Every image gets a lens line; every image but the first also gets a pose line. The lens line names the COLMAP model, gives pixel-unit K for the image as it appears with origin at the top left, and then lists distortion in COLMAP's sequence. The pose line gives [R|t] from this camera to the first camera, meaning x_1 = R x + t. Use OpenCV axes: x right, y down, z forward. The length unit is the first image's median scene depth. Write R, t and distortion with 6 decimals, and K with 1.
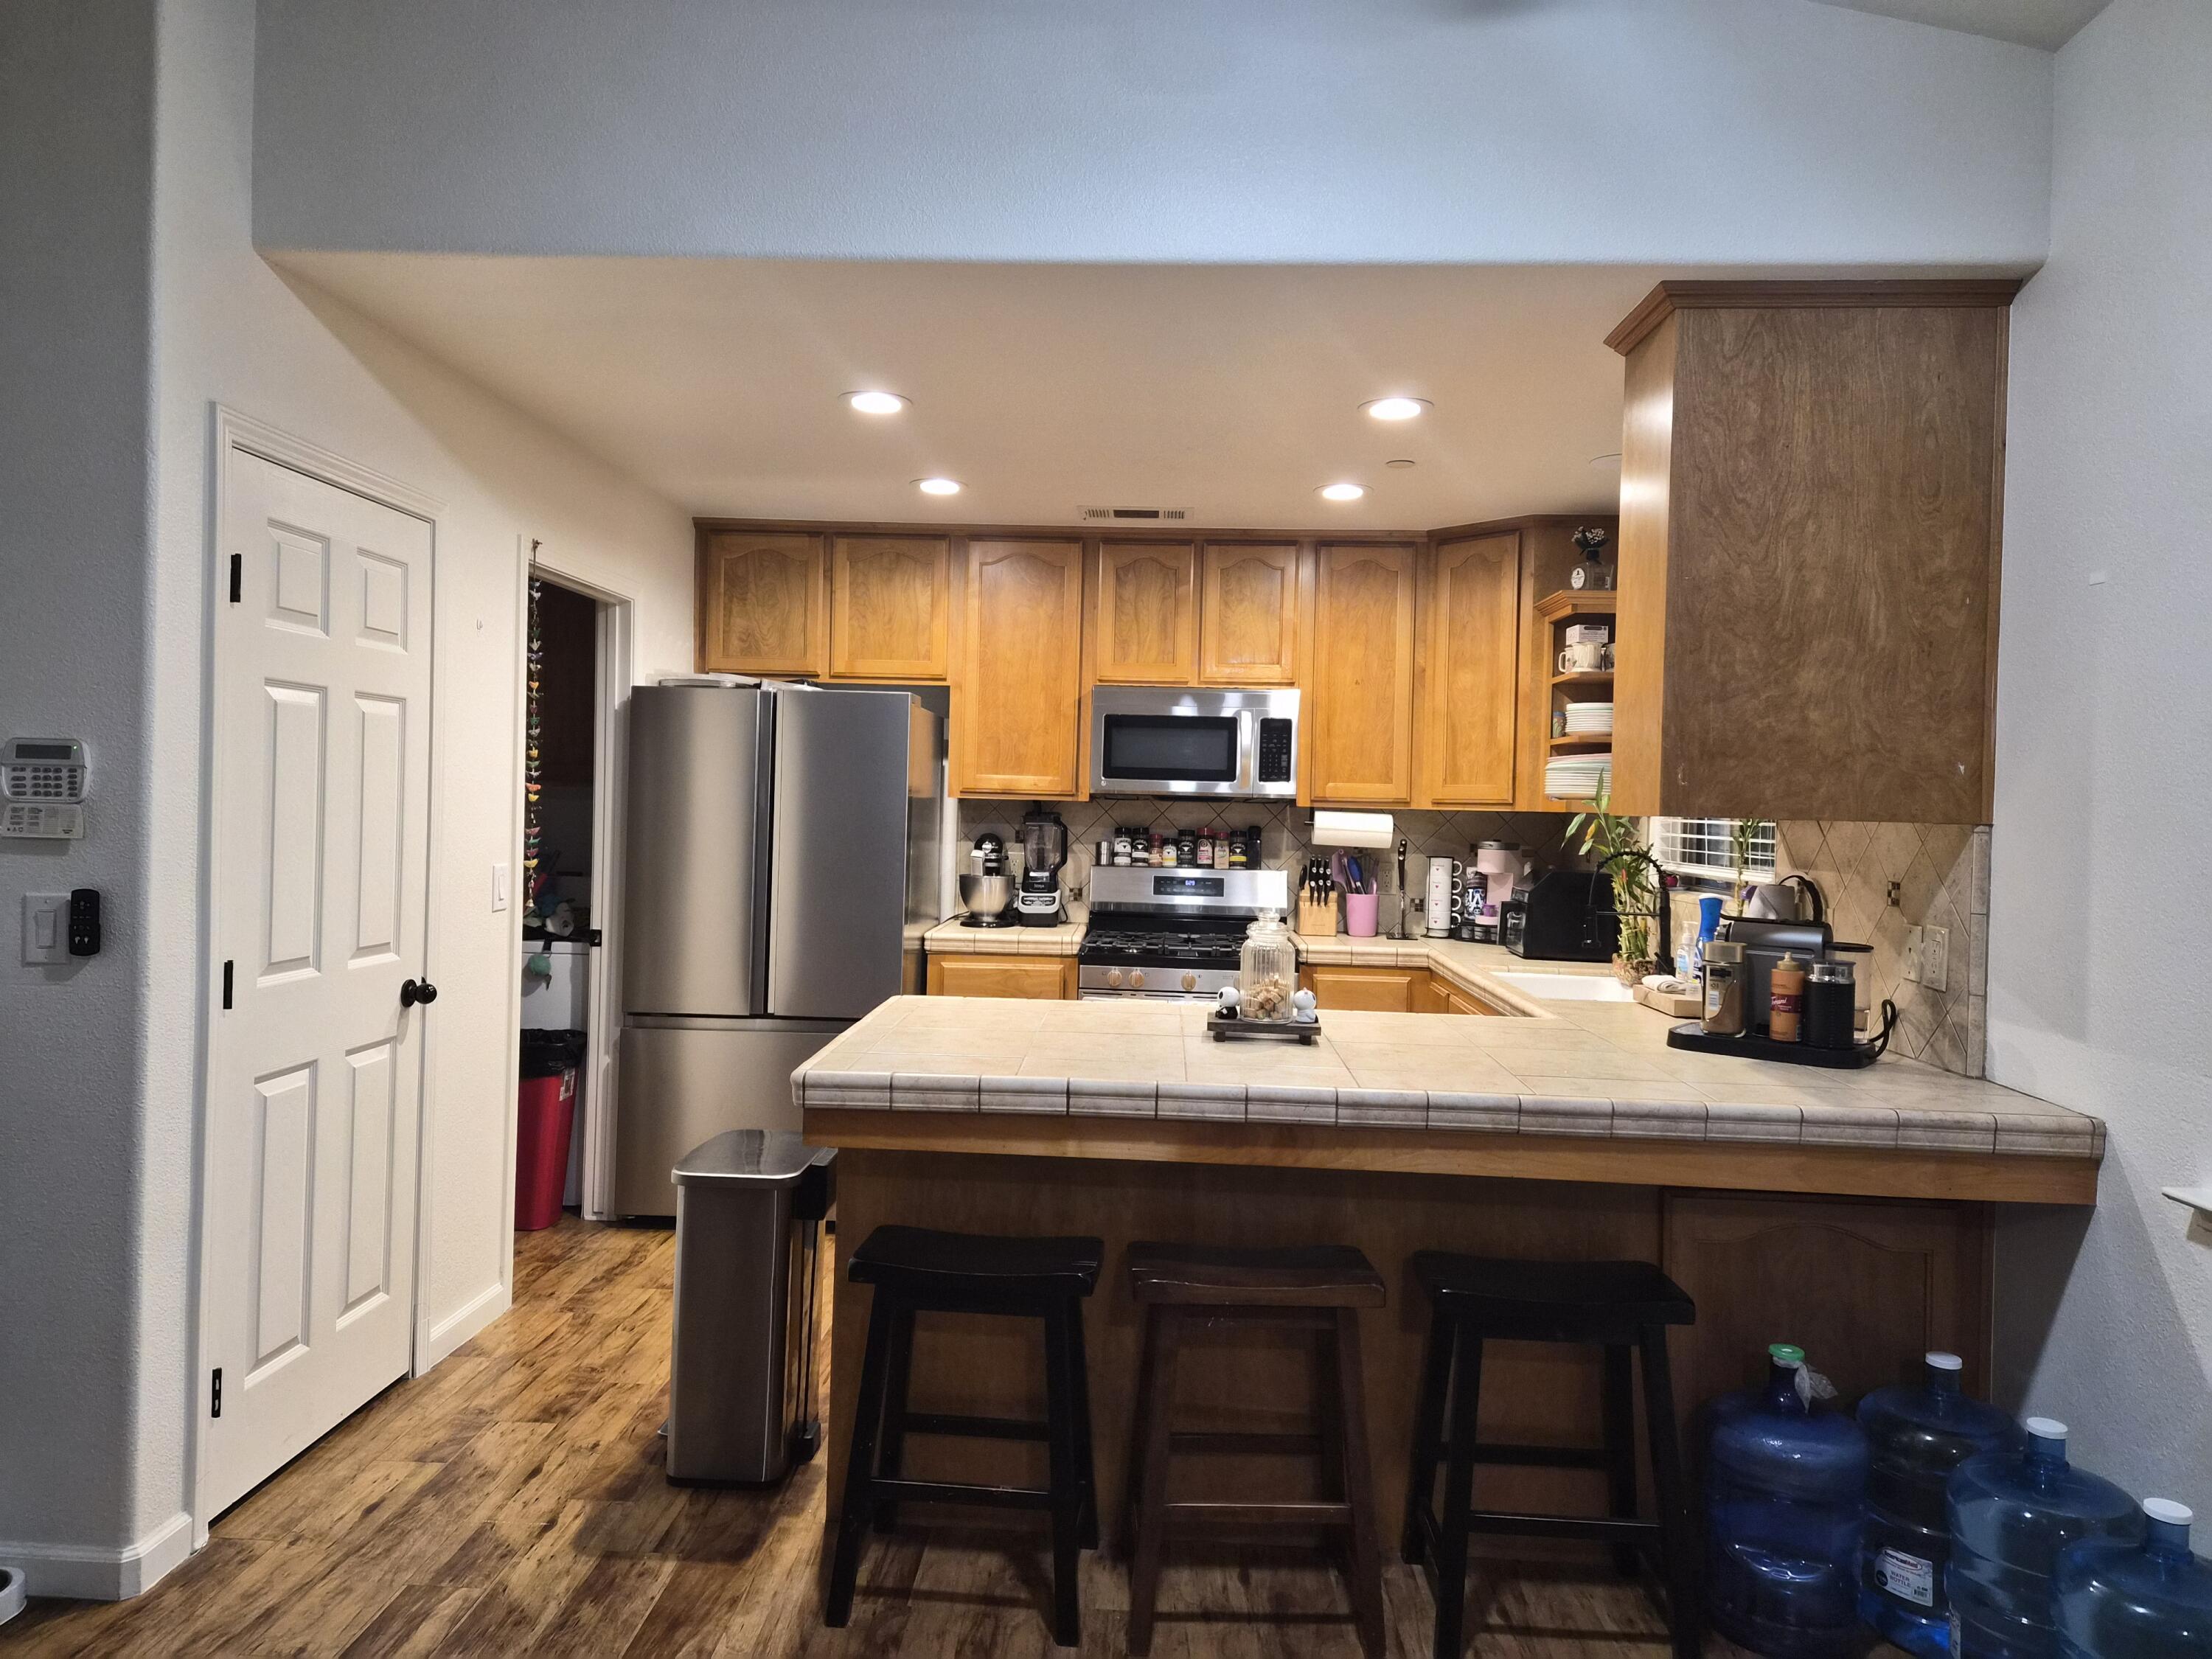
lens RADIAL K [[1472.8, 0, 1089.1], [0, 1472.8, 810.6], [0, 0, 1]] dist [0.042419, -0.003430]
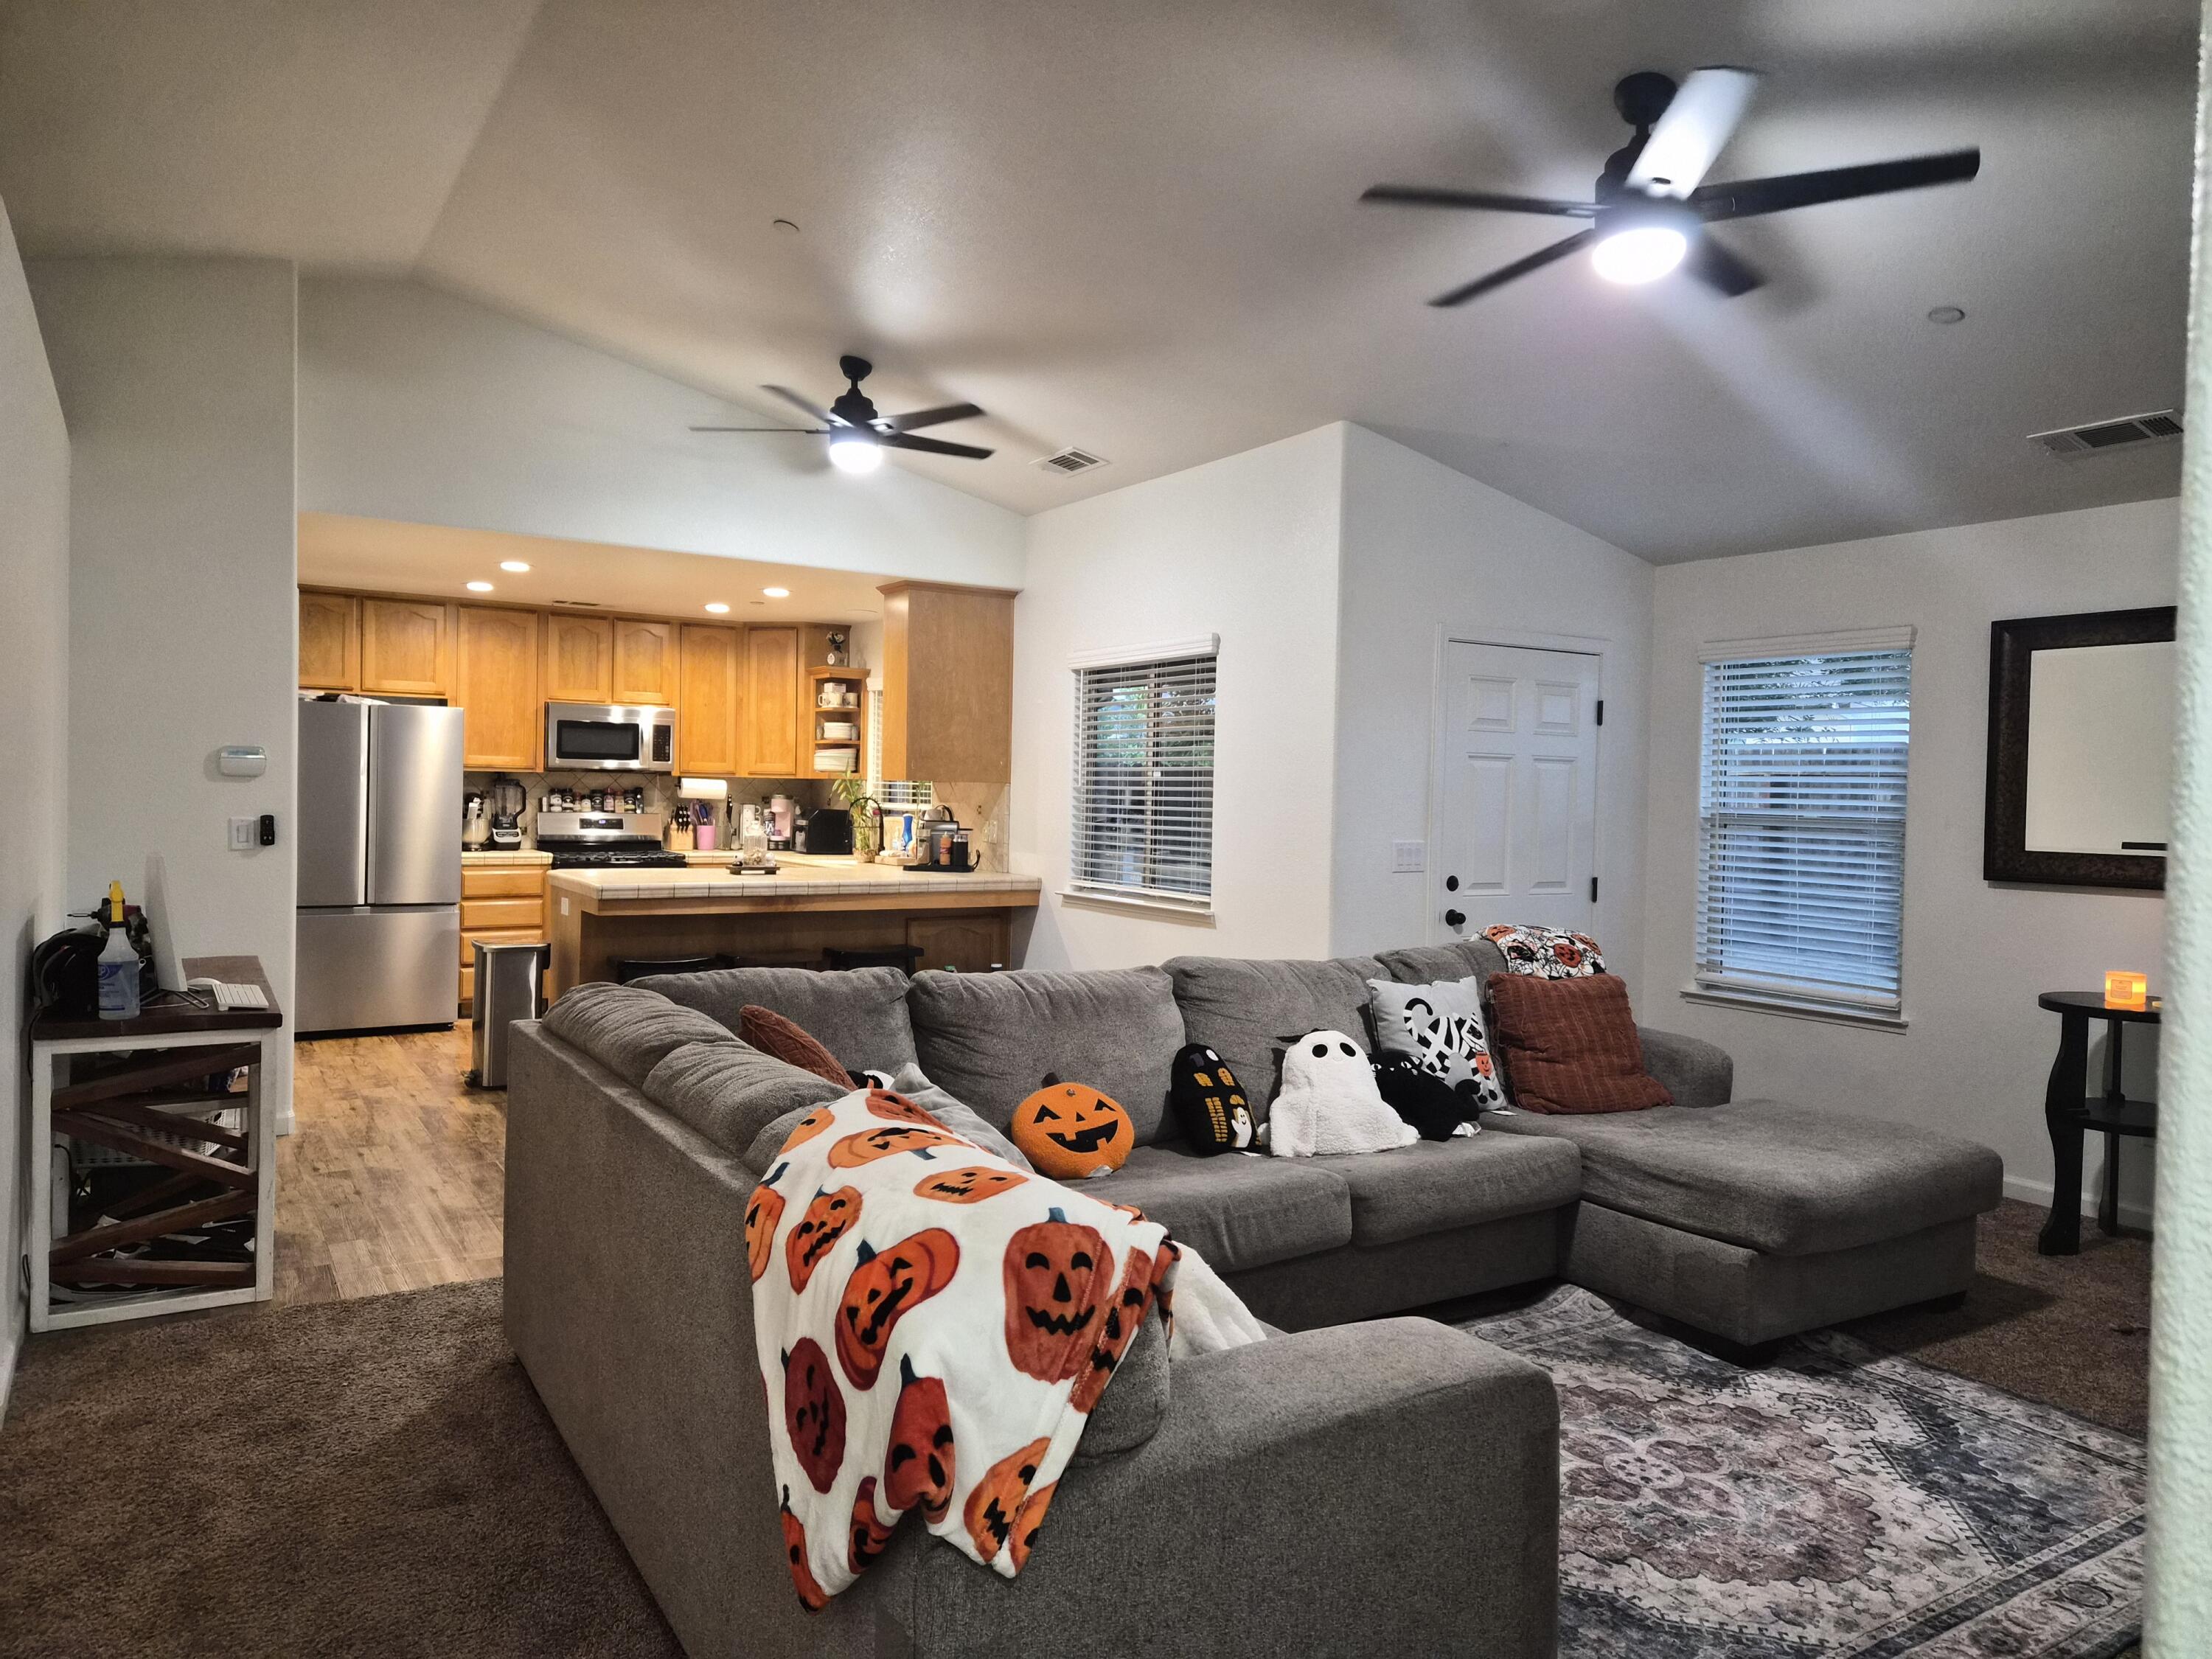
lens RADIAL K [[1472.8, 0, 1103.4], [0, 1472.8, 823.5], [0, 0, 1]] dist [0.042419, -0.003430]
pose [[0.820727, -0.019483, 0.570988, -0.441638], [0.001386, 0.999483, 0.032112, -0.001760], [-0.571319, -0.025564, 0.820330, -0.725840]]
